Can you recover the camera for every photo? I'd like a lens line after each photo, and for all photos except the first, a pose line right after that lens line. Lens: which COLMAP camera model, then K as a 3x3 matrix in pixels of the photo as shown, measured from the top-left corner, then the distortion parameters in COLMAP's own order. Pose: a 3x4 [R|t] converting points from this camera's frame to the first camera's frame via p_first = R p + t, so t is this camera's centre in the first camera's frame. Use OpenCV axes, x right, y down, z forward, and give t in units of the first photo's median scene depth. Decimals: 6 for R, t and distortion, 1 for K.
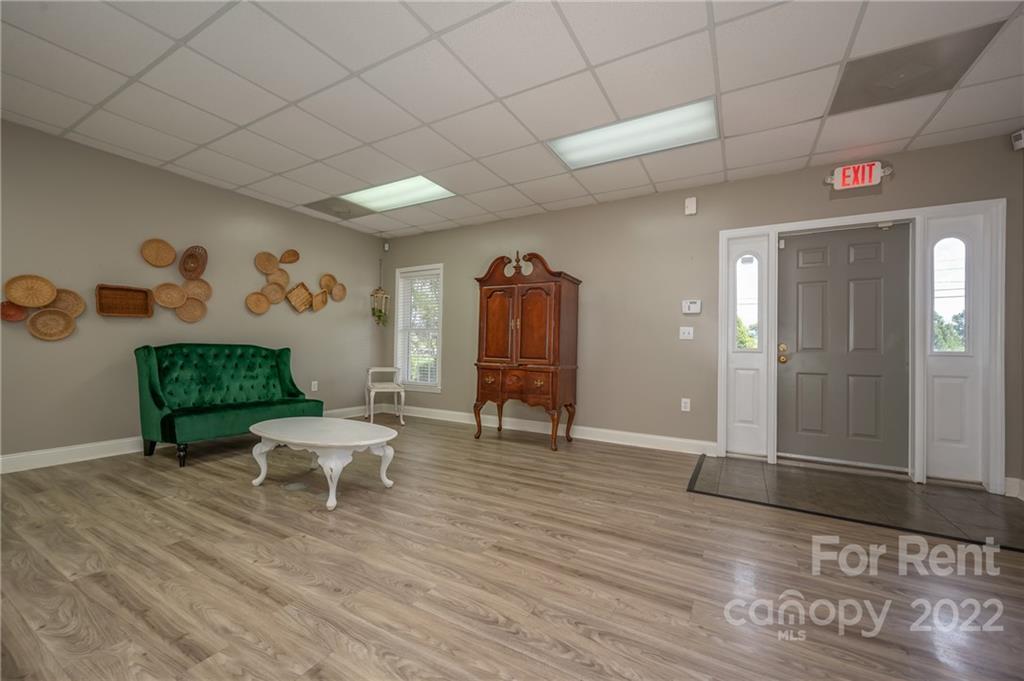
lens RADIAL K [[393.8, 0, 504.3], [0, 393.8, 340.7], [0, 0, 1]] dist [0.001277, 0.000716]
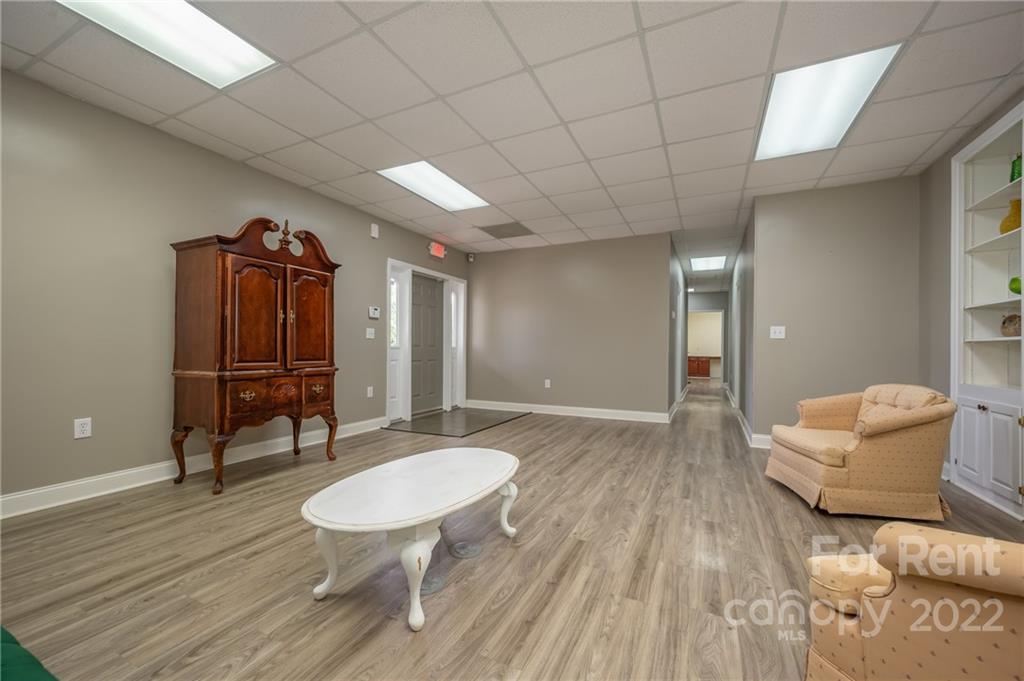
lens RADIAL K [[393.8, 0, 507.0], [0, 393.8, 346.9], [0, 0, 1]] dist [0.001277, 0.000716]
pose [[-0.043308, -0.014158, 0.998961, -0.877294], [-0.026545, 0.999563, 0.013015, -0.005137], [-0.998709, -0.025953, -0.043665, 0.705243]]
